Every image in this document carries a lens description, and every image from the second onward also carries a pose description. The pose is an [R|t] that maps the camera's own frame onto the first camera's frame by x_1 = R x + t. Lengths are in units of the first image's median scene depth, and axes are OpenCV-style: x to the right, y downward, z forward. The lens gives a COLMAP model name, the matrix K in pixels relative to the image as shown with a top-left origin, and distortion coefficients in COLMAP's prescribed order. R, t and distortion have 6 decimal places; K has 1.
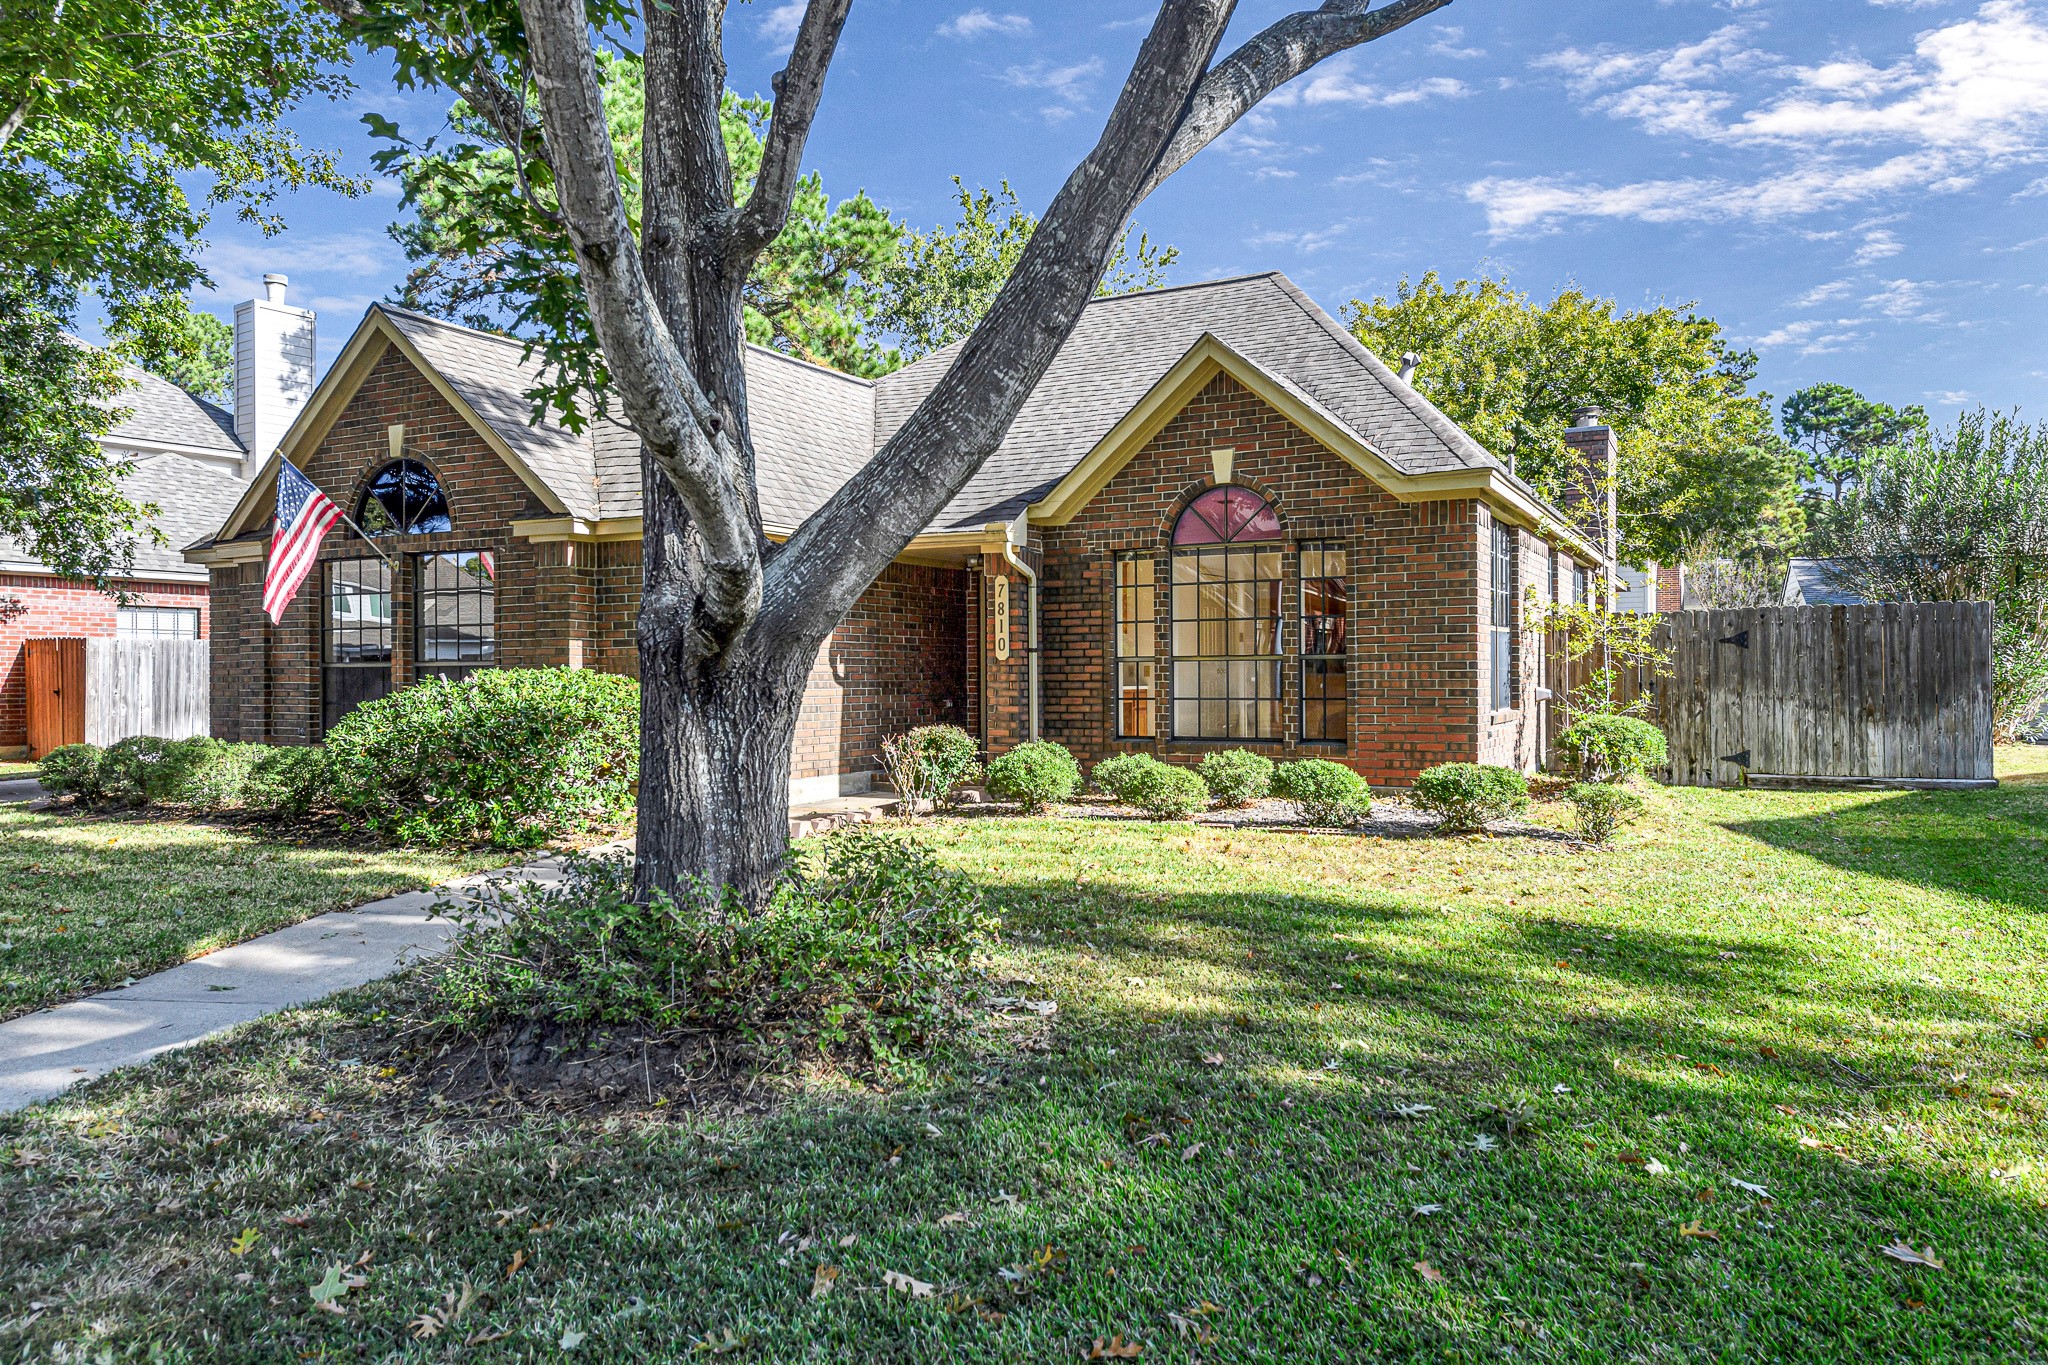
lens RADIAL K [[1374.1, 0, 1025.8], [0, 1374.1, 679.4], [0, 0, 1]] dist [0.030364, -0.024612]
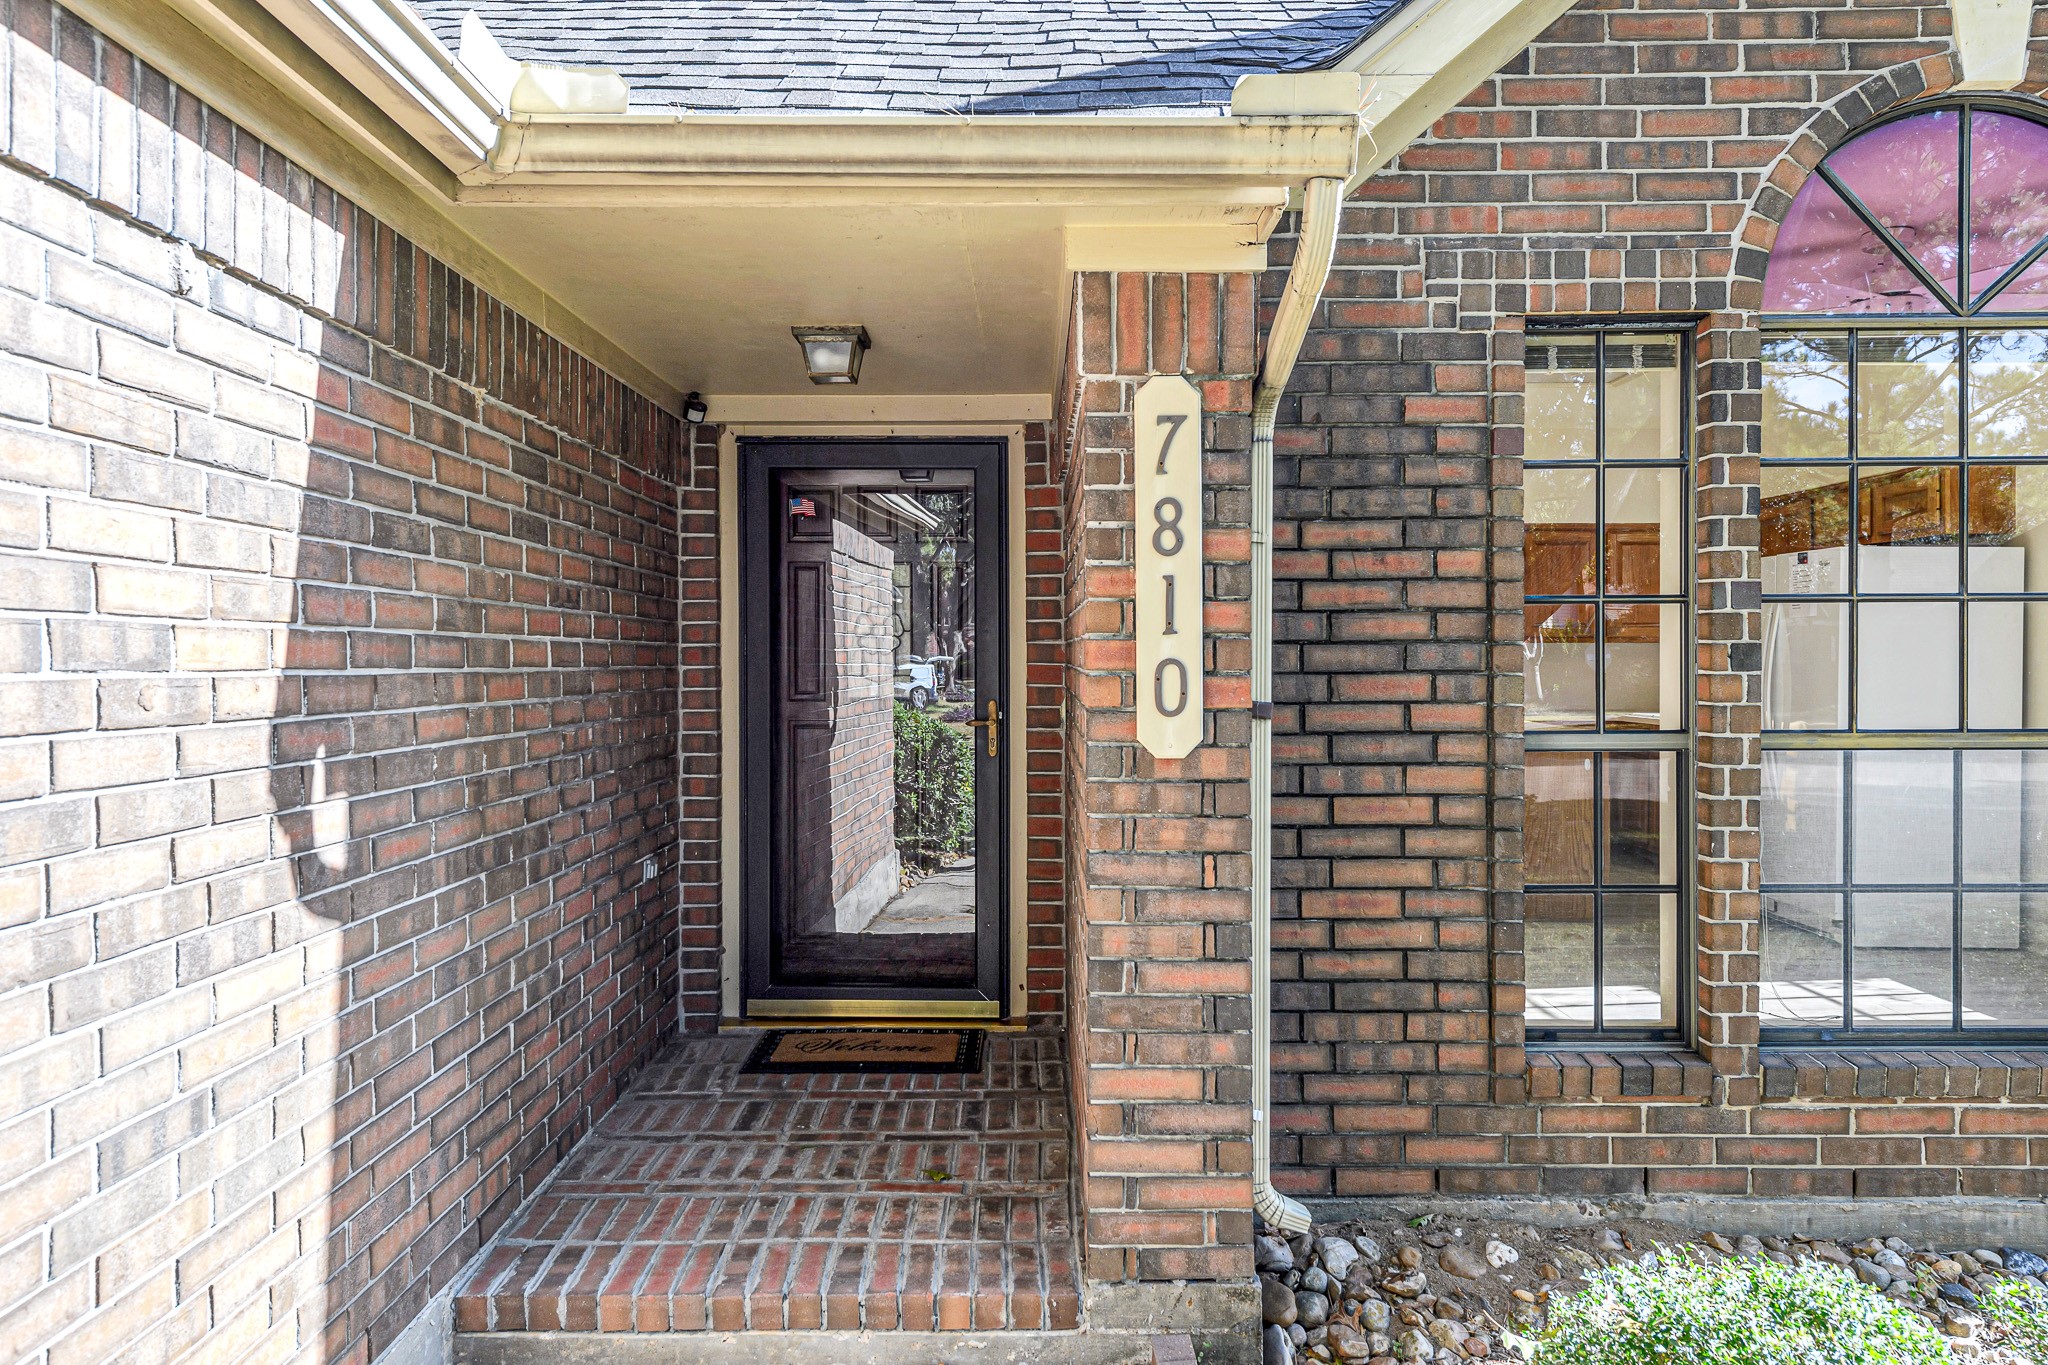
lens RADIAL K [[1374.1, 0, 1025.3], [0, 1374.1, 670.4], [0, 0, 1]] dist [0.030364, -0.024612]
pose [[0.879424, -0.001995, 0.476036, -0.143762], [0.000206, 0.999993, 0.003810, -0.029149], [-0.476040, -0.003253, 0.879418, 0.816985]]
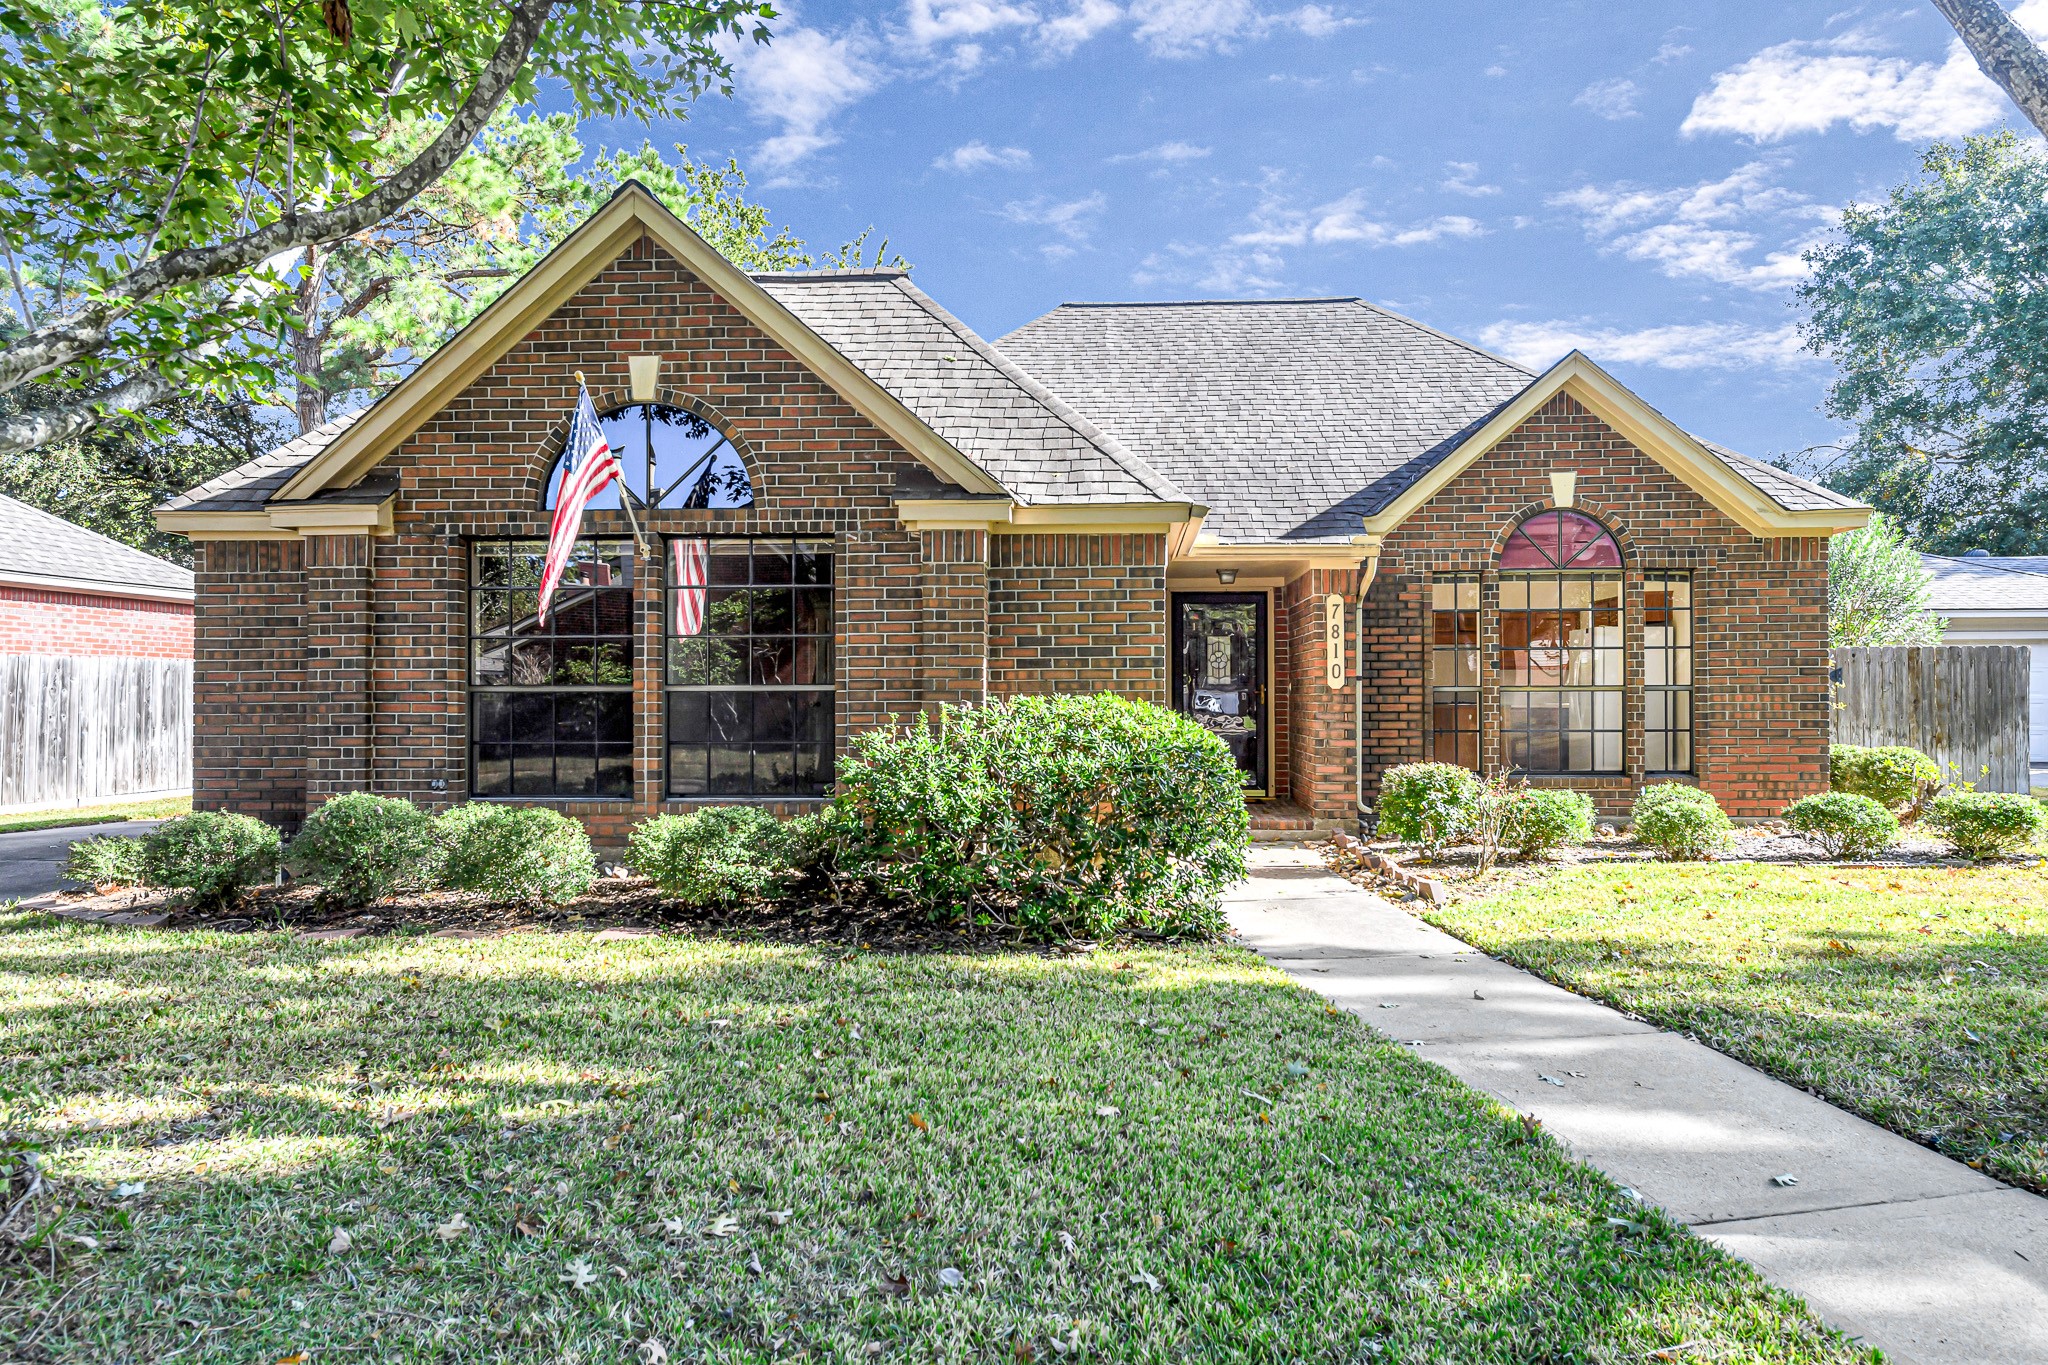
lens RADIAL K [[1374.1, 0, 1028.2], [0, 1374.1, 692.2], [0, 0, 1]] dist [0.030364, -0.024612]
pose [[0.909115, 0.006934, 0.416487, -0.575665], [-0.001336, 0.999905, -0.013730, 0.000863], [-0.416542, 0.011926, 0.909038, 0.266583]]
